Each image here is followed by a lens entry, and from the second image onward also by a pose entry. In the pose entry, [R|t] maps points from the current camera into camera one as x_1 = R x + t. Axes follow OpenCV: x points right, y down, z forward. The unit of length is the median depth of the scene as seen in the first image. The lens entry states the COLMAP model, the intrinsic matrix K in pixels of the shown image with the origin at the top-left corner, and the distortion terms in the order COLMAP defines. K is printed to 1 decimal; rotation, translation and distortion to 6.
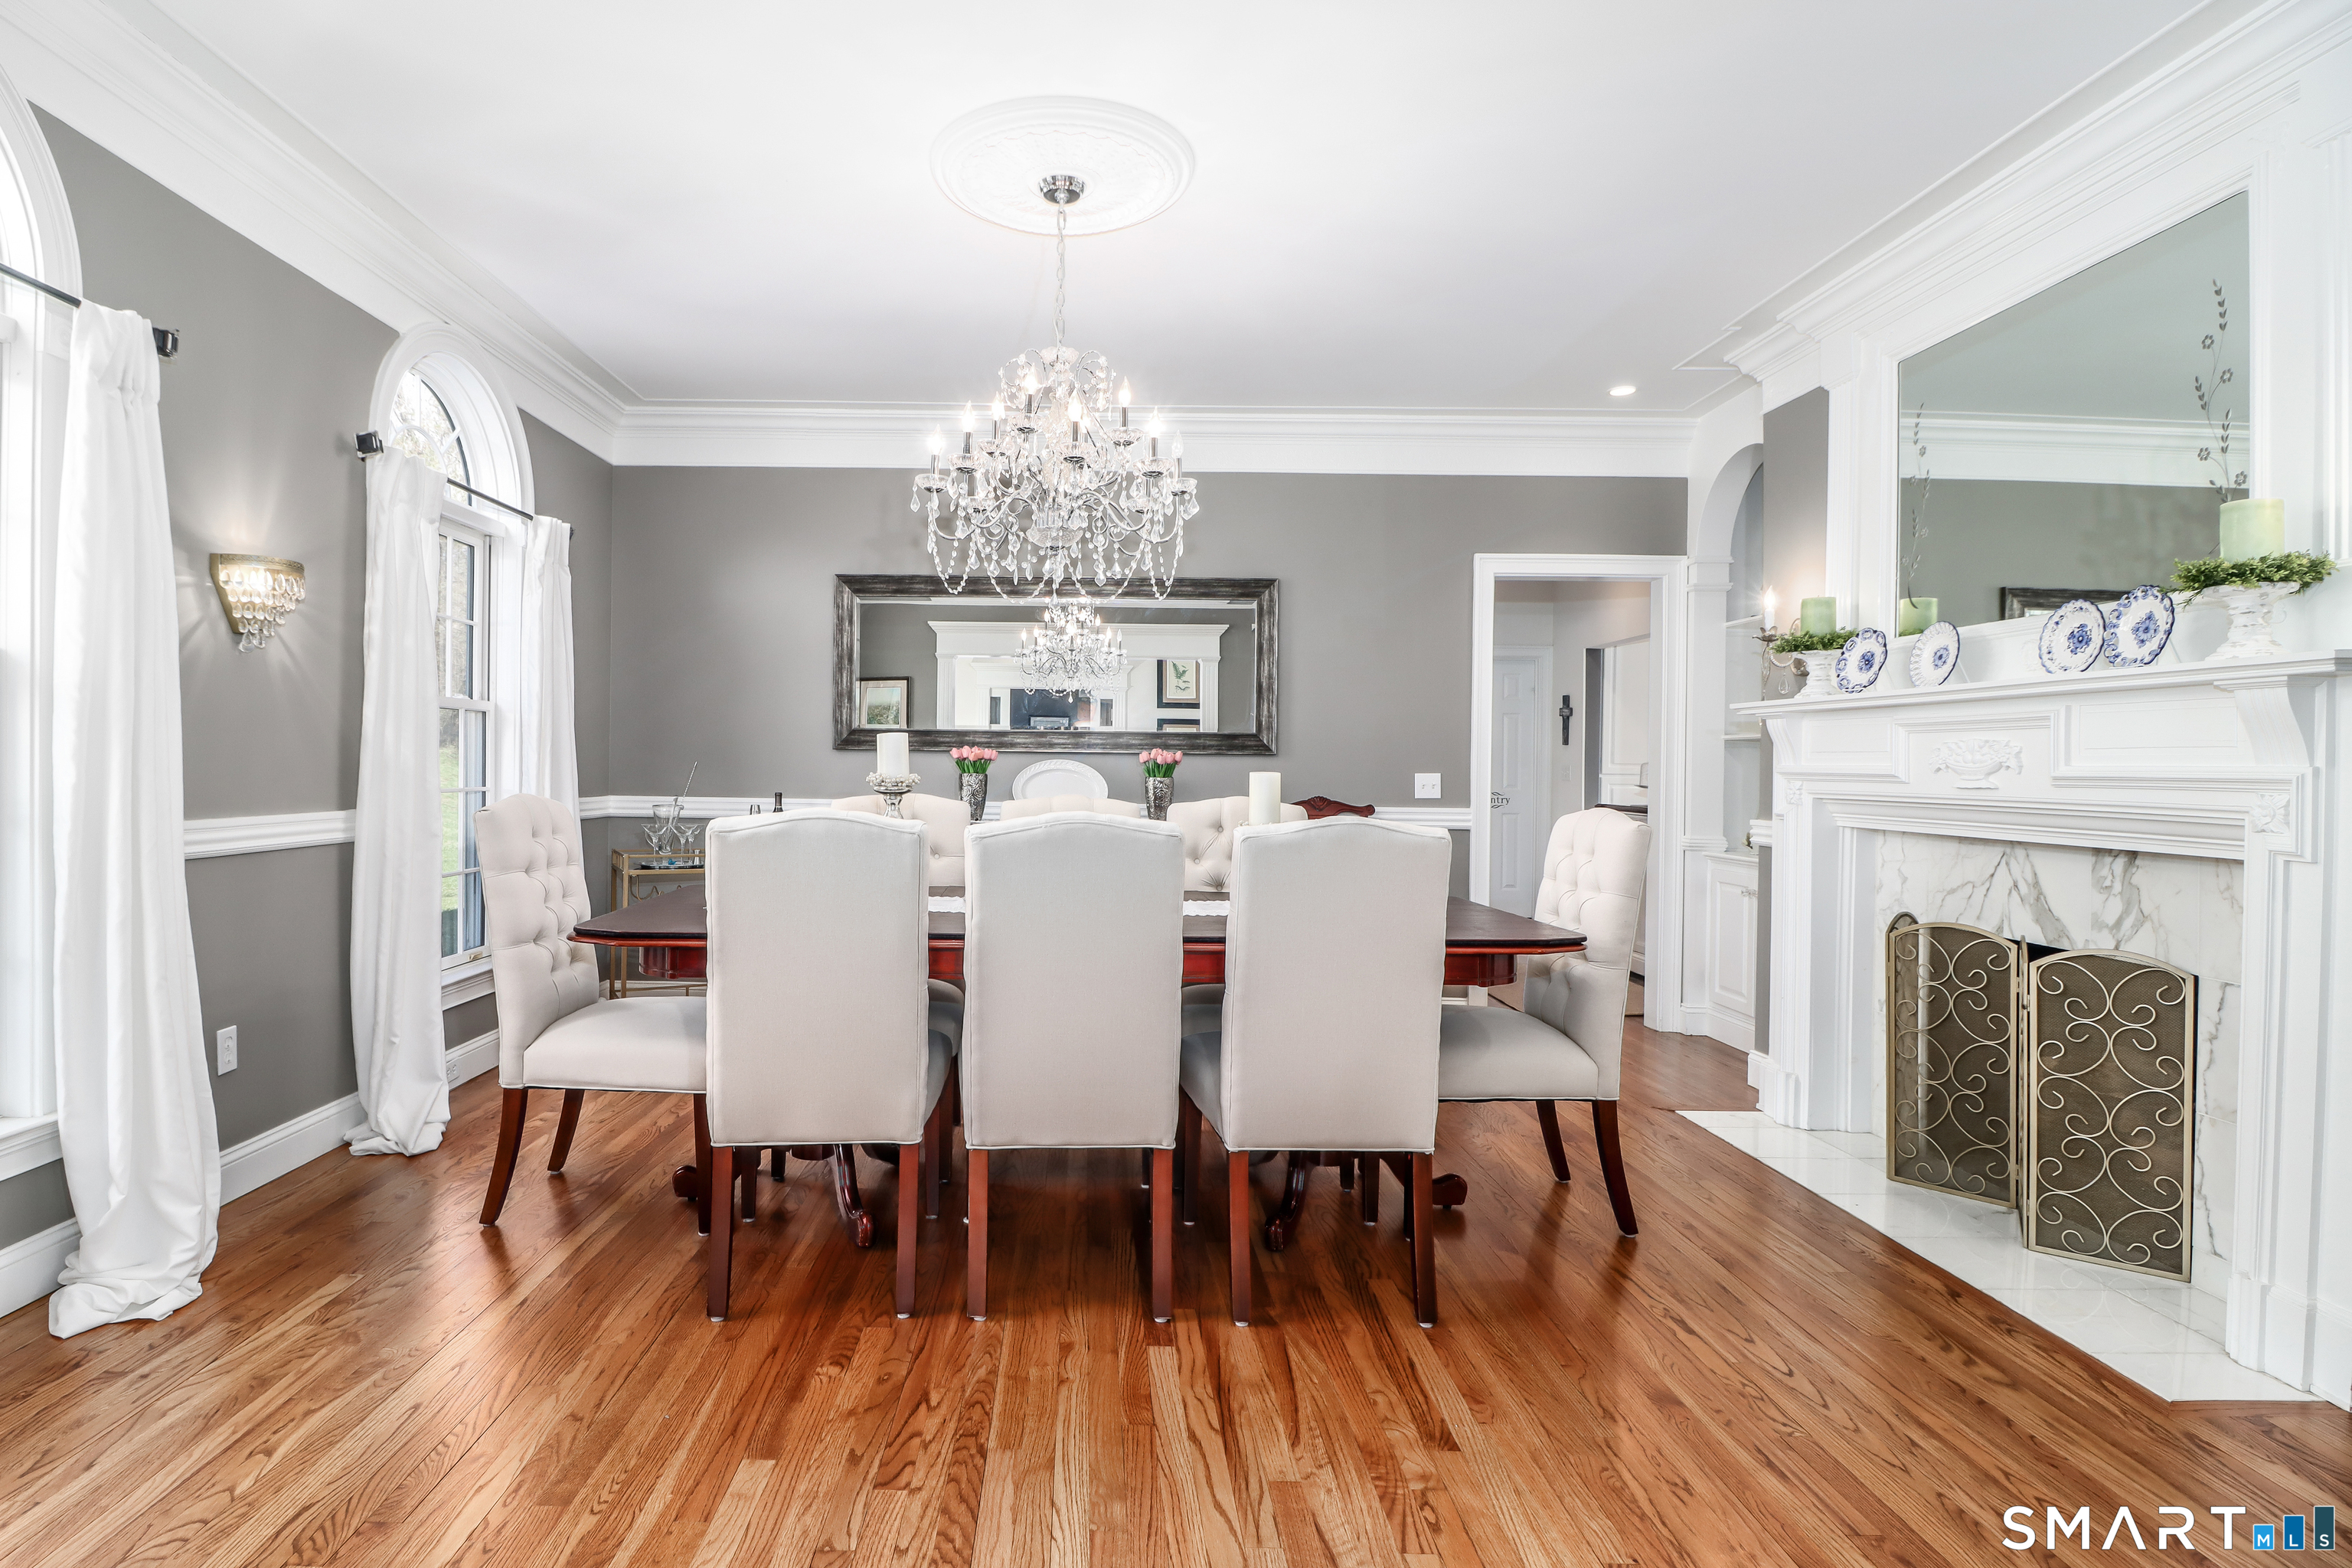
lens RADIAL K [[1089.3, 0, 1180.9], [0, 1089.3, 777.3], [0, 0, 1]] dist [0.002438, -0.014502]
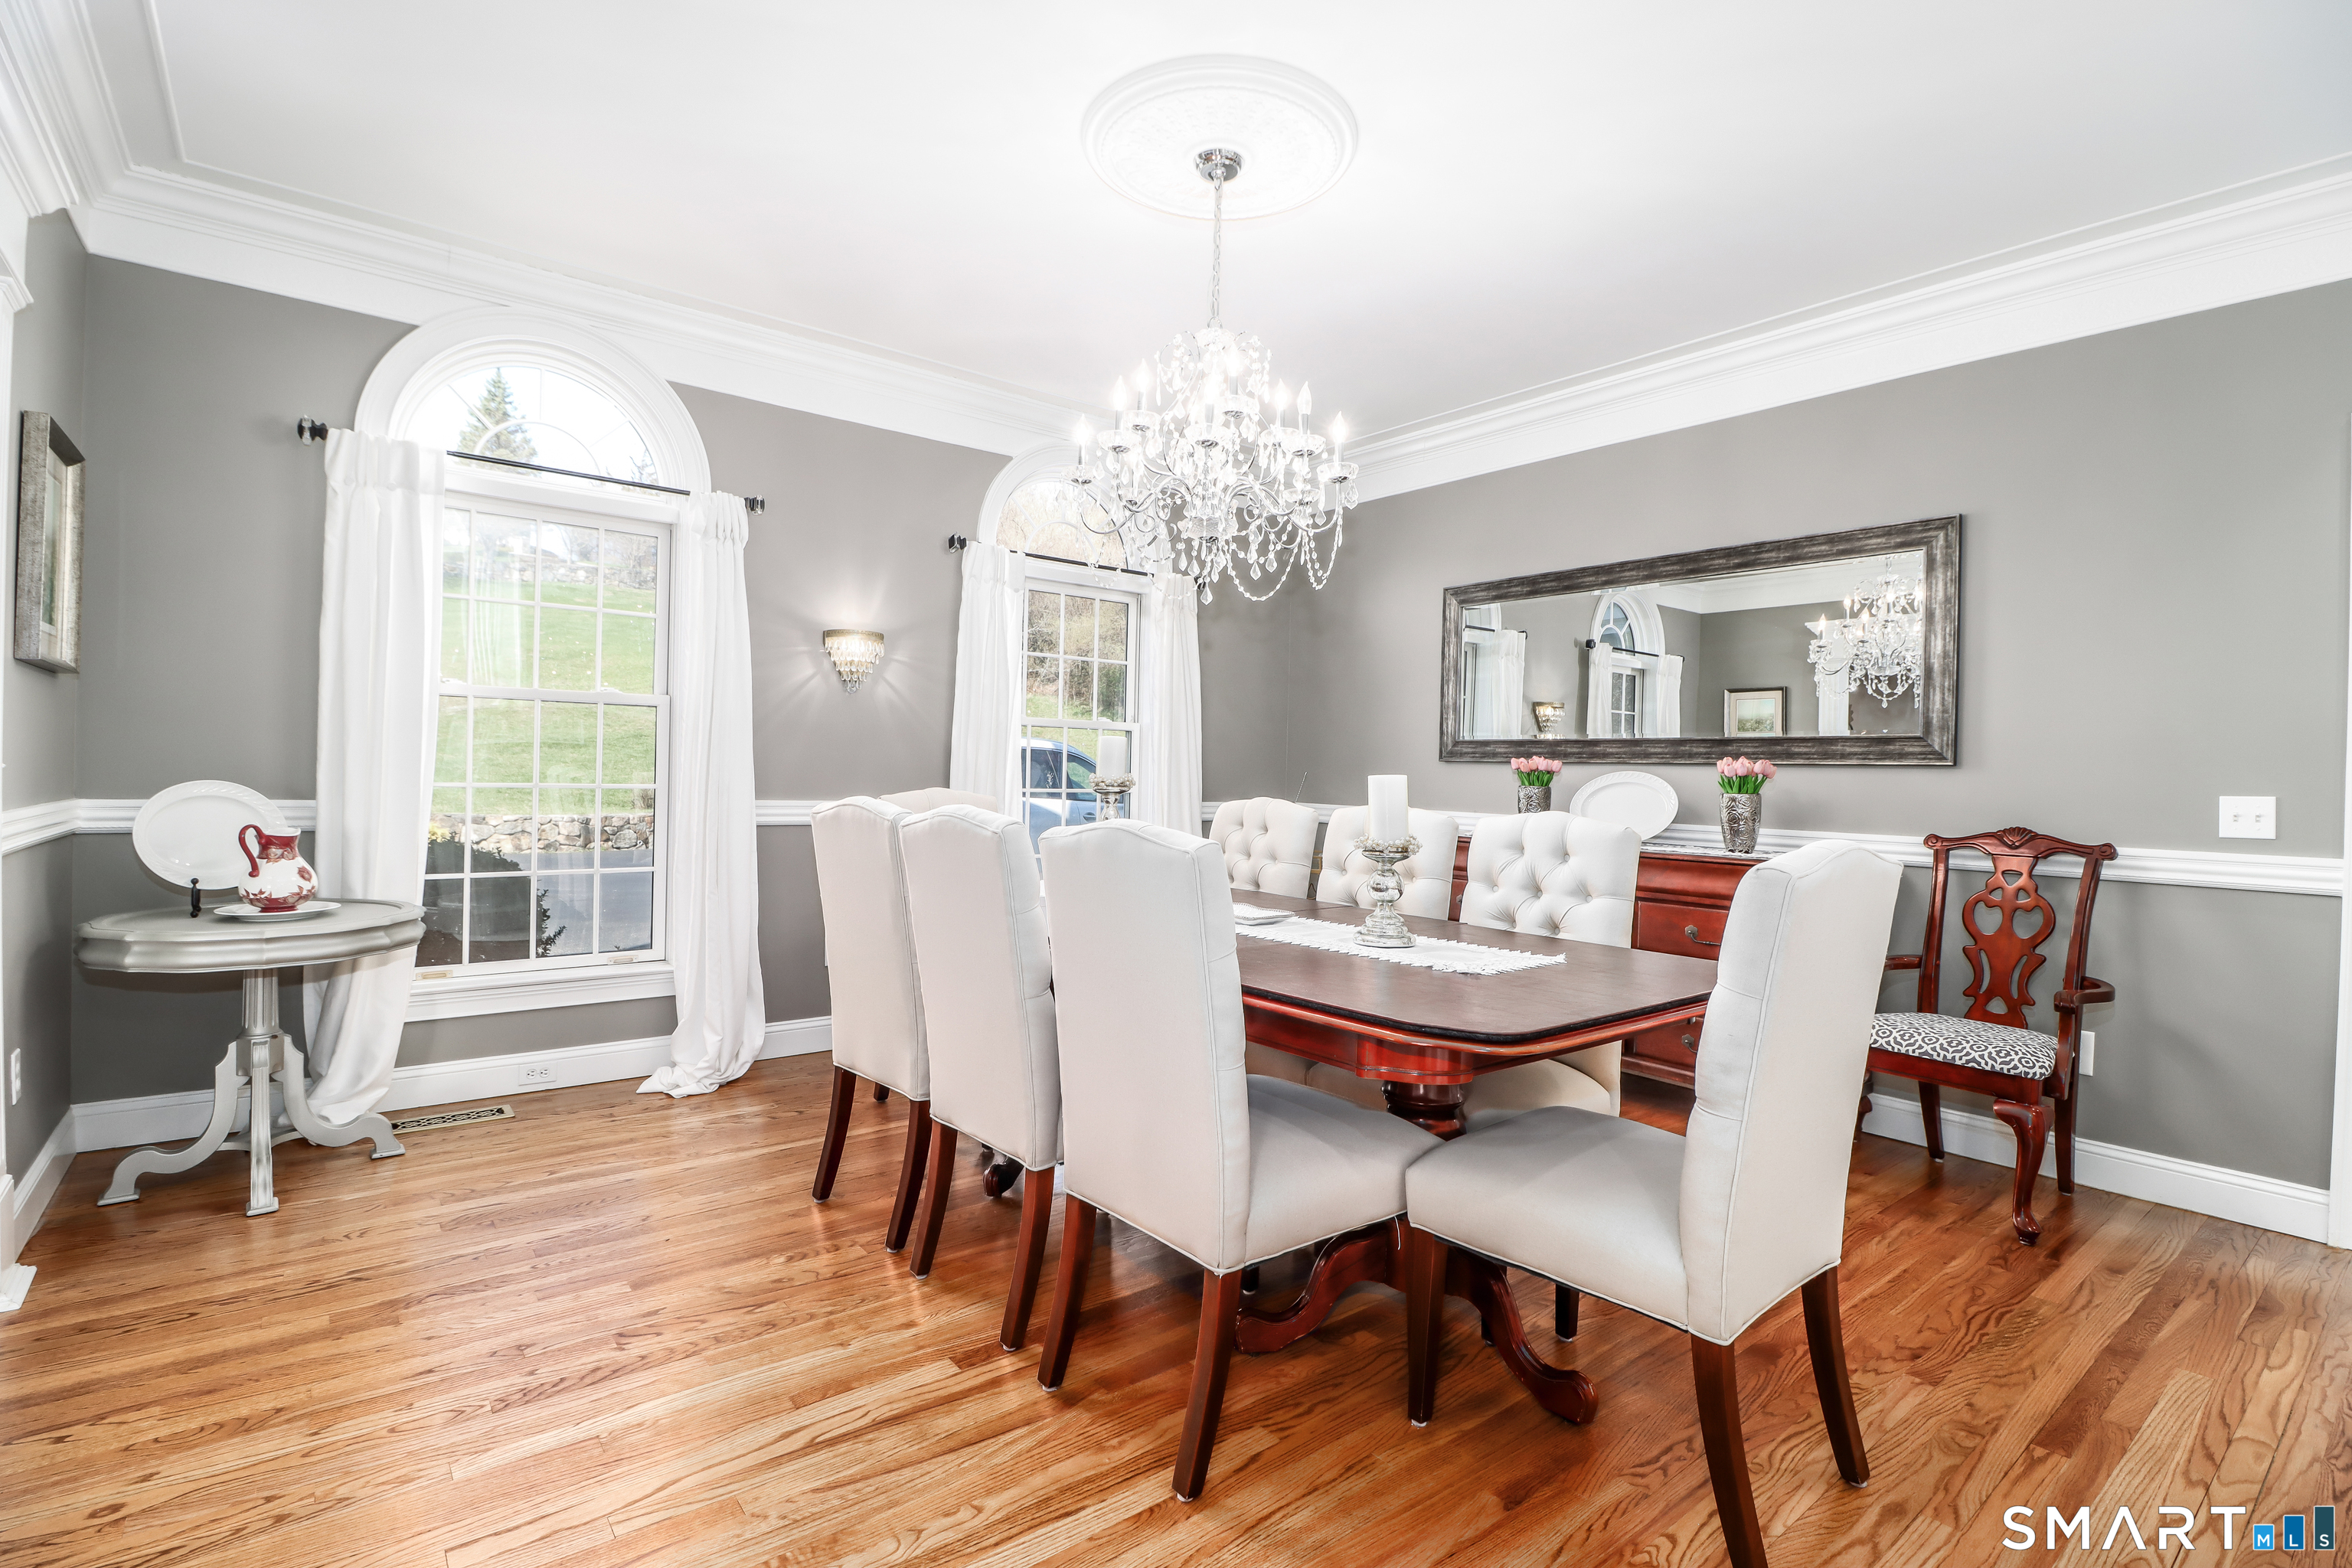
lens RADIAL K [[1060.7, 0, 1177.8], [0, 1060.7, 773.3], [0, 0, 1]] dist [-0.000339, -0.013788]
pose [[0.654139, 0.004960, -0.756358, 0.575584], [-0.020380, 0.999731, -0.011069, 0.004375], [0.756100, 0.022656, 0.654064, 0.369555]]
